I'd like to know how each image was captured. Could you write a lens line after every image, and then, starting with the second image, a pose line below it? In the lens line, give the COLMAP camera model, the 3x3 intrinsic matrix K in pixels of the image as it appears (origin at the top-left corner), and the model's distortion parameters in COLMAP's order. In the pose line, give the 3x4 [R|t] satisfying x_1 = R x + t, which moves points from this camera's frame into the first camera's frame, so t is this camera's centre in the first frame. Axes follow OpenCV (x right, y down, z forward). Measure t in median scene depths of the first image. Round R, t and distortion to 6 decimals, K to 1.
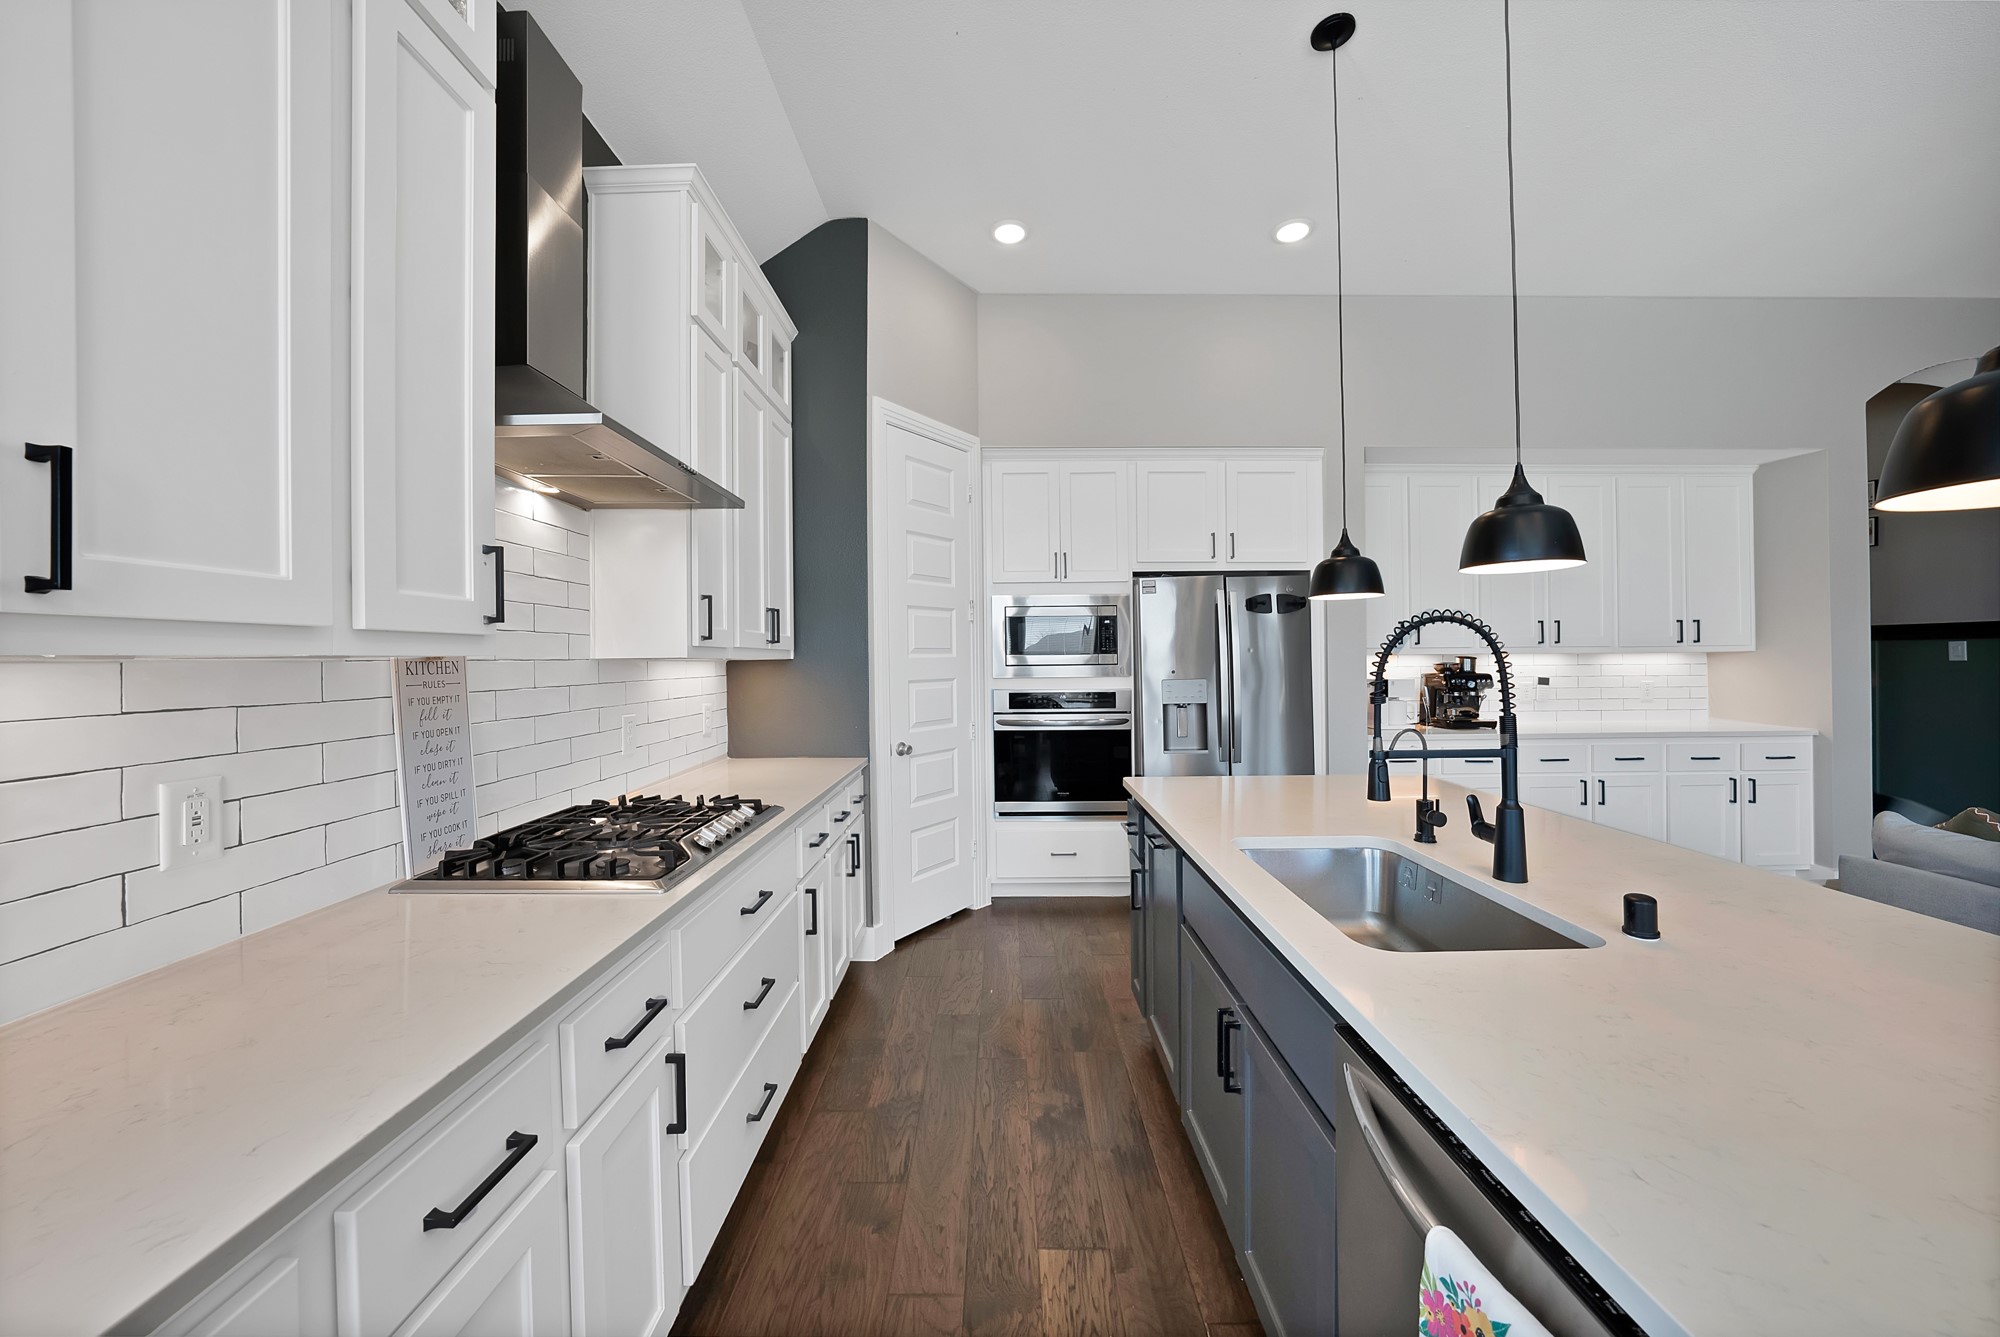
lens RADIAL K [[725.1, 0, 1018.5], [0, 725.1, 657.5], [0, 0, 1]] dist [-0.029009, 0.005560]
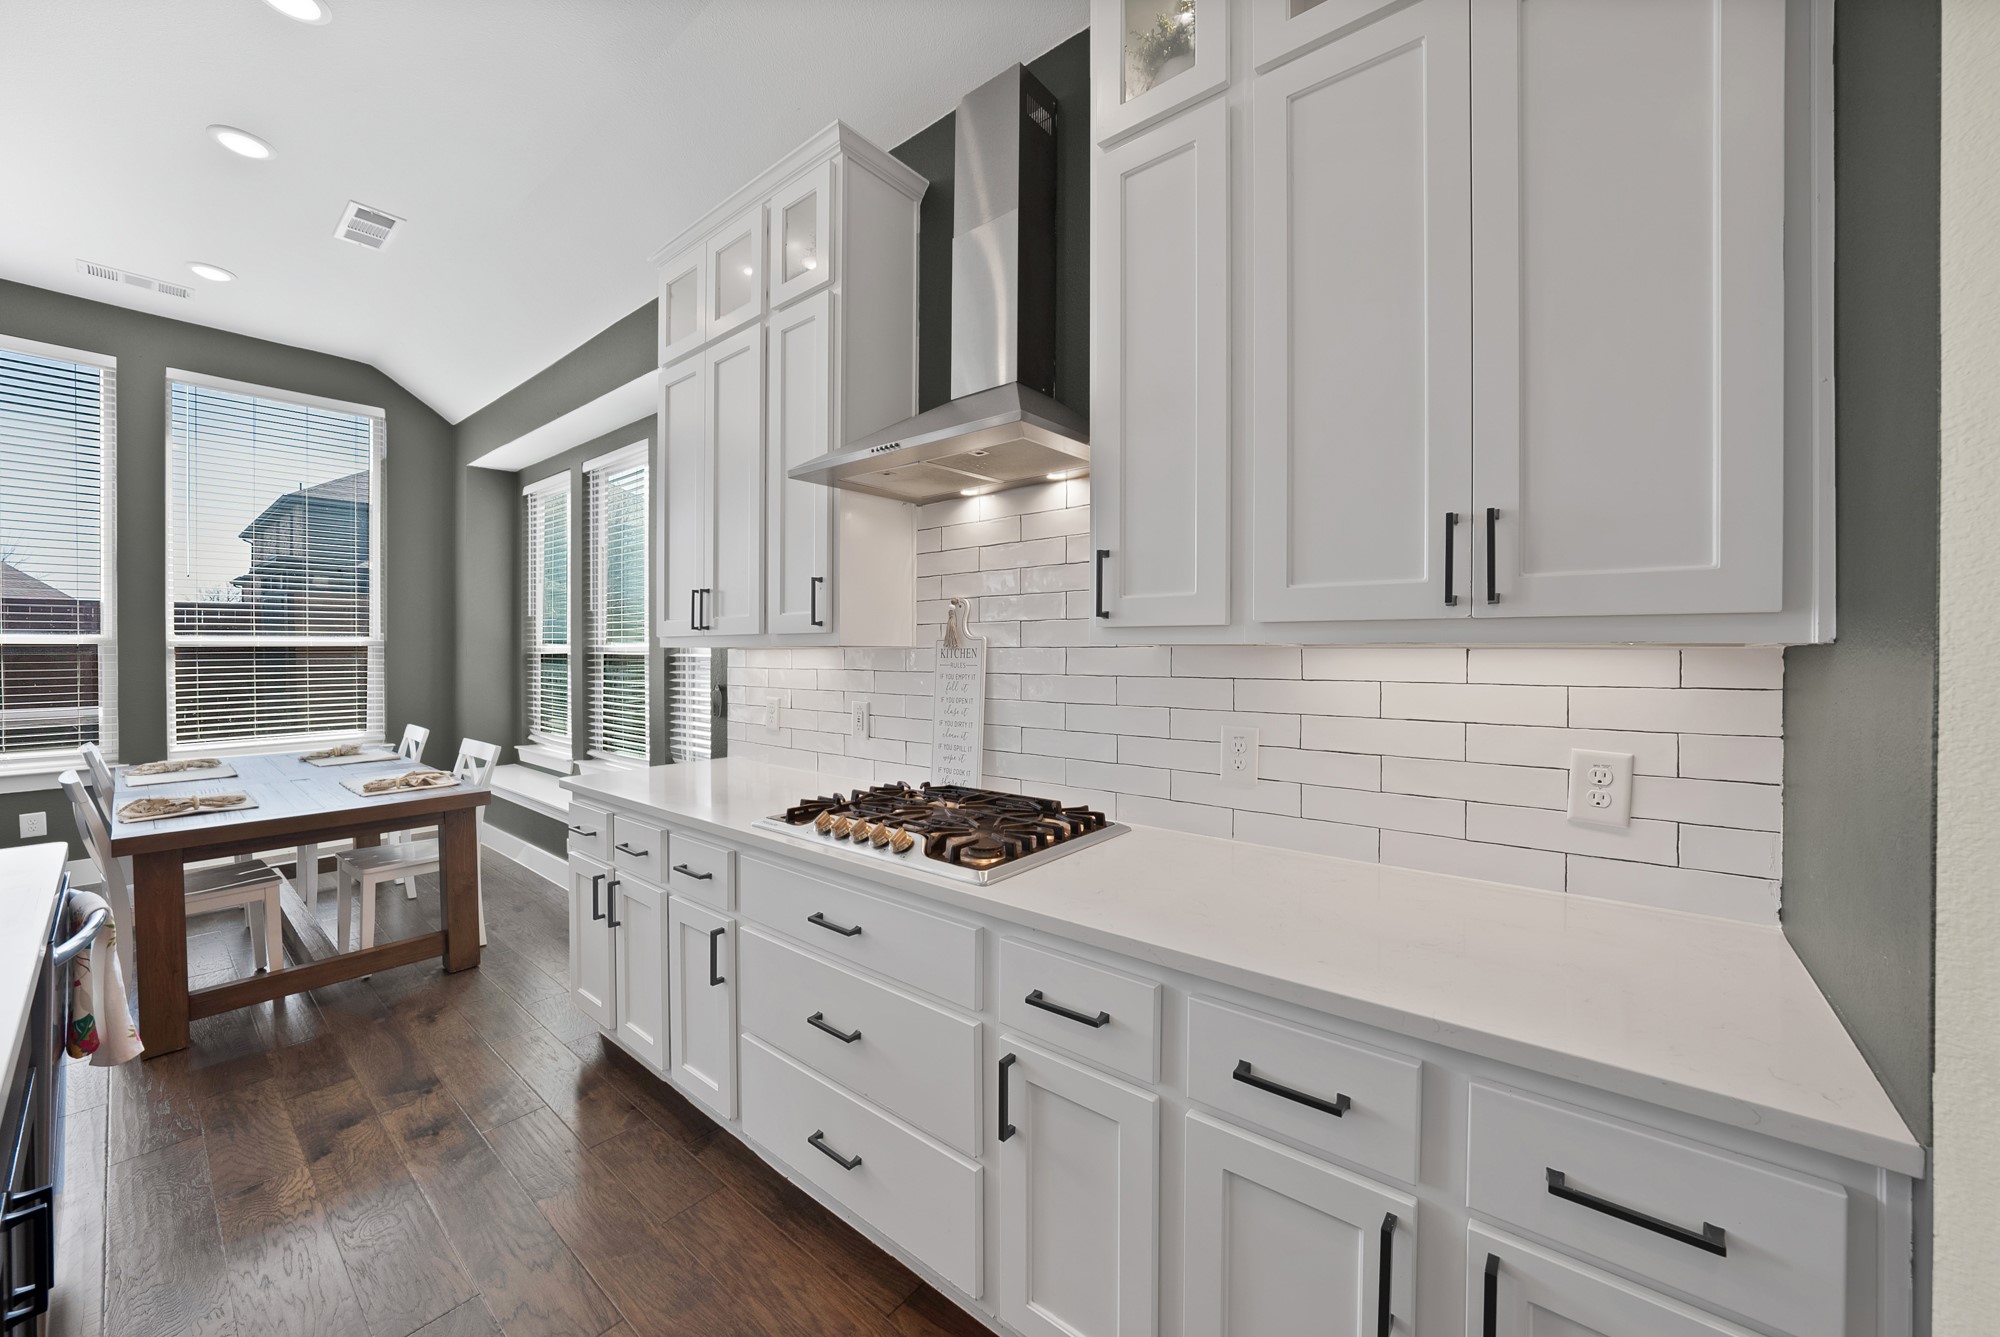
lens RADIAL K [[725.1, 0, 1000.9], [0, 725.1, 654.4], [0, 0, 1]] dist [-0.029009, 0.005560]
pose [[-0.644739, 0.004266, -0.764391, 0.185856], [-0.002227, 0.999970, 0.007459, 0.004781], [0.764399, 0.006511, -0.644710, 1.770675]]
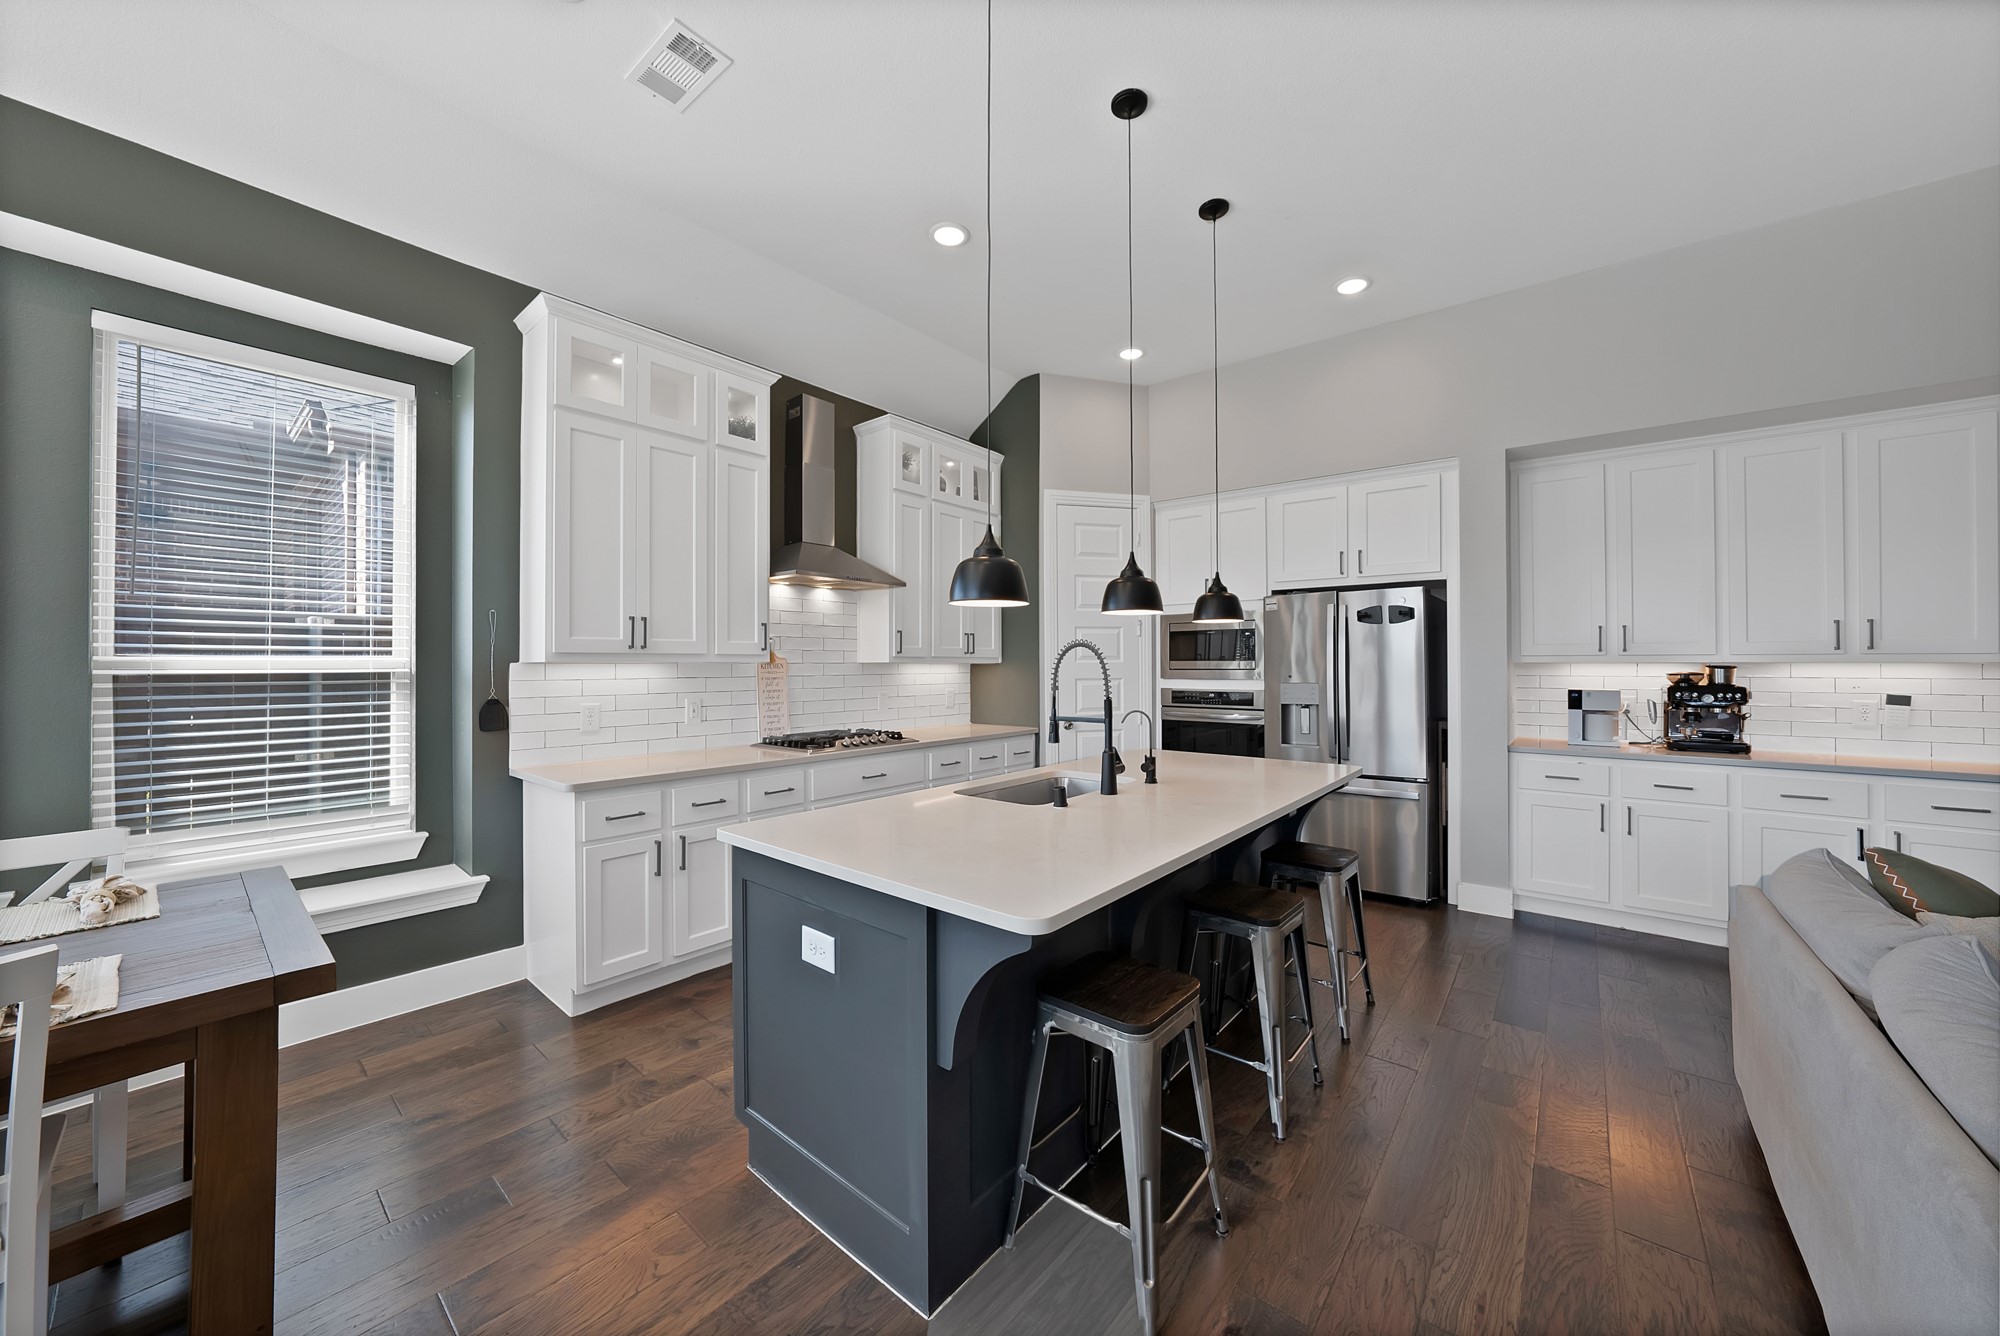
lens RADIAL K [[725.1, 0, 981.8], [0, 725.1, 656.0], [0, 0, 1]] dist [-0.029009, 0.005560]
pose [[0.756429, 0.002709, -0.654071, 1.330413], [-0.004282, 0.999991, -0.000810, -0.021464], [0.654062, 0.003414, 0.756433, -0.444114]]
